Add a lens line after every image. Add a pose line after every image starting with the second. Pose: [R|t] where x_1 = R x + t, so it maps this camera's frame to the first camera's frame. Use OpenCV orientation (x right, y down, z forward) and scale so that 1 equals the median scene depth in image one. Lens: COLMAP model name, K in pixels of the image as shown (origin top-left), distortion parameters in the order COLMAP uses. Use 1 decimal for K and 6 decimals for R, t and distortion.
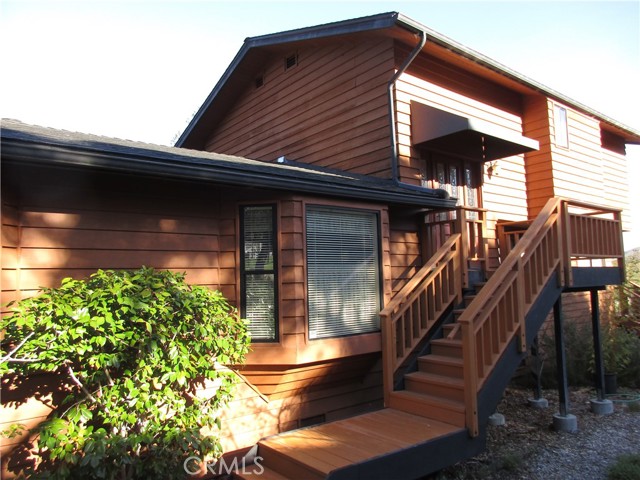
lens RADIAL K [[473.2, 0, 320.0], [0, 473.2, 240.0], [0, 0, 1]] dist [-0.002778, -0.001735]
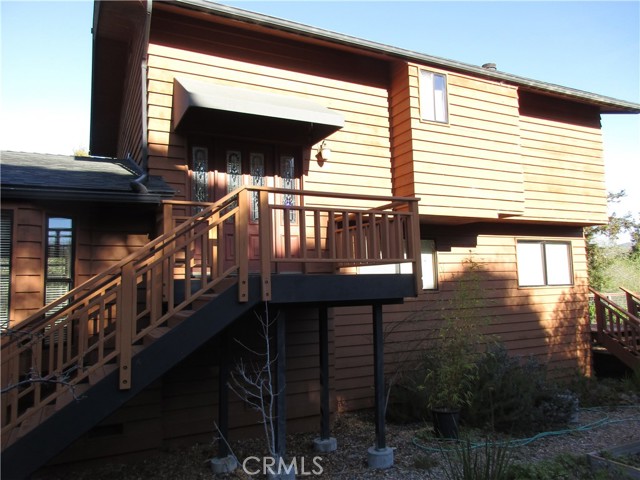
lens RADIAL K [[473.2, 0, 320.0], [0, 473.2, 240.0], [0, 0, 1]] dist [-0.002778, -0.001735]
pose [[0.977324, -0.015449, -0.211185, 0.535787], [0.016022, 0.999871, 0.001001, -0.000675], [0.211142, -0.004362, 0.977446, 0.191155]]
